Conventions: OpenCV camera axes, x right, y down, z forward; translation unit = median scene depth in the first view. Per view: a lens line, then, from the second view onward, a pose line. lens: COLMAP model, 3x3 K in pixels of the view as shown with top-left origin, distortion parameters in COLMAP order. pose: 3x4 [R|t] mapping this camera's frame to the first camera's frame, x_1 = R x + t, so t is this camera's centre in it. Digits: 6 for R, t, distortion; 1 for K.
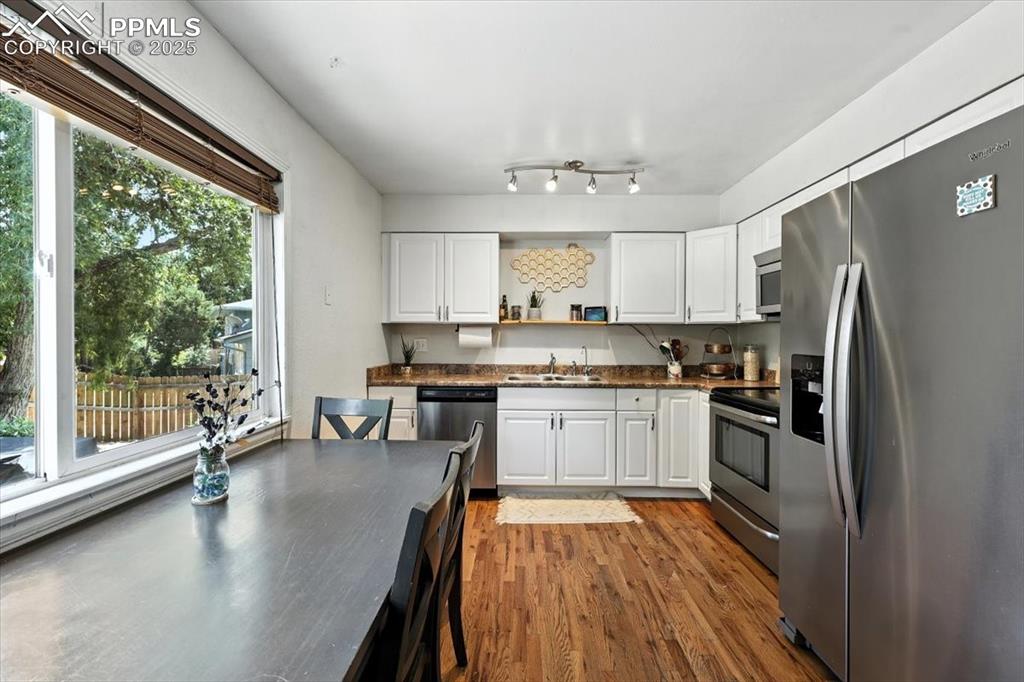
lens RADIAL K [[413.6, 0, 517.5], [0, 413.6, 338.7], [0, 0, 1]] dist [-0.001174, 0.000428]
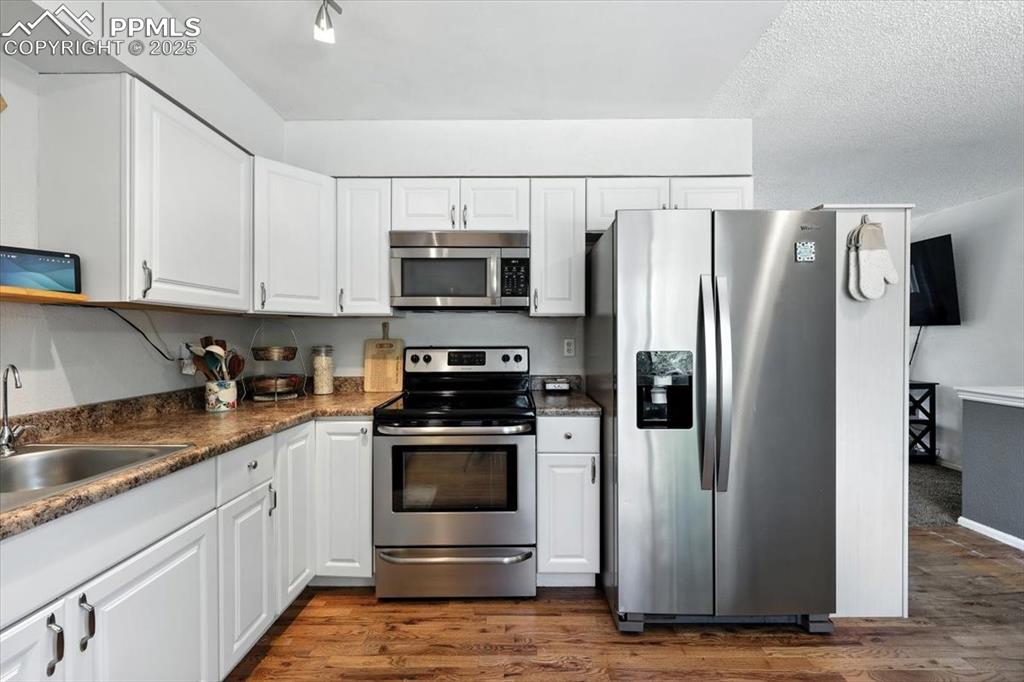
lens RADIAL K [[413.6, 0, 510.9], [0, 413.6, 337.5], [0, 0, 1]] dist [-0.001174, 0.000428]
pose [[-0.000632, -0.003065, 0.999995, -0.207076], [0.006786, 0.999972, 0.003069, -0.000906], [-0.999977, 0.006788, -0.000611, 0.760992]]
